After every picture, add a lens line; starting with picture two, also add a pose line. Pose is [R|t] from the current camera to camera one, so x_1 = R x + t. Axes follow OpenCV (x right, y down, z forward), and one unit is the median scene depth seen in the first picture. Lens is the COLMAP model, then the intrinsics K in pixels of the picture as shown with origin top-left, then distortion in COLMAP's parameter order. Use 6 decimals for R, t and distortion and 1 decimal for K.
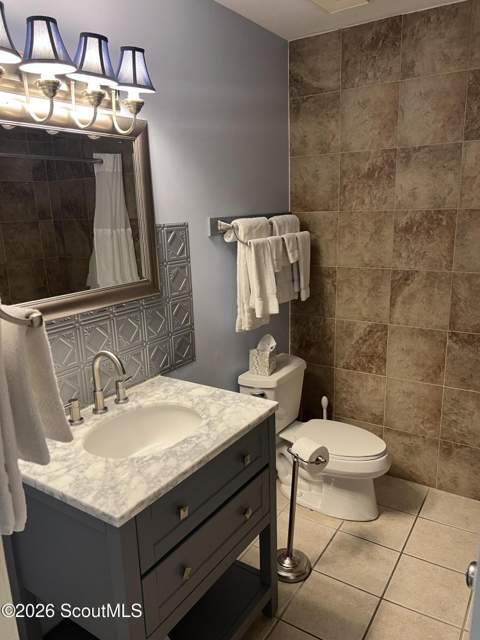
lens RADIAL K [[489.8, 0, 240.0], [0, 489.8, 320.0], [0, 0, 1]] dist [0.006903, 0.003601]
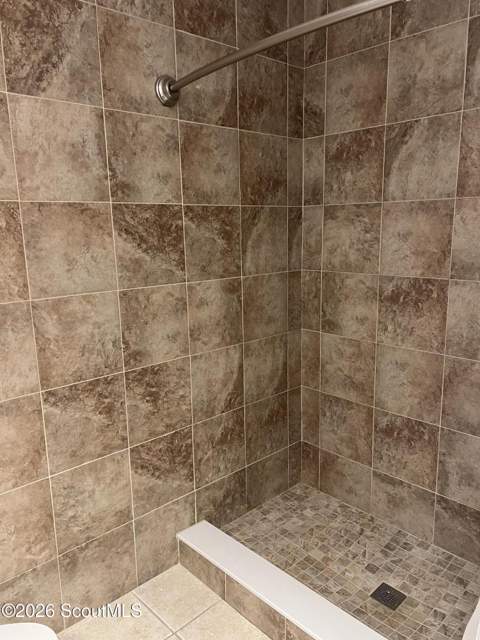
lens RADIAL K [[489.8, 0, 240.0], [0, 489.8, 320.0], [0, 0, 1]] dist [0.006903, 0.003601]
pose [[0.225484, -0.166306, 0.959947, -0.116804], [0.227005, 0.967171, 0.114236, -0.083538], [-0.947431, 0.192154, 0.255834, 0.576593]]
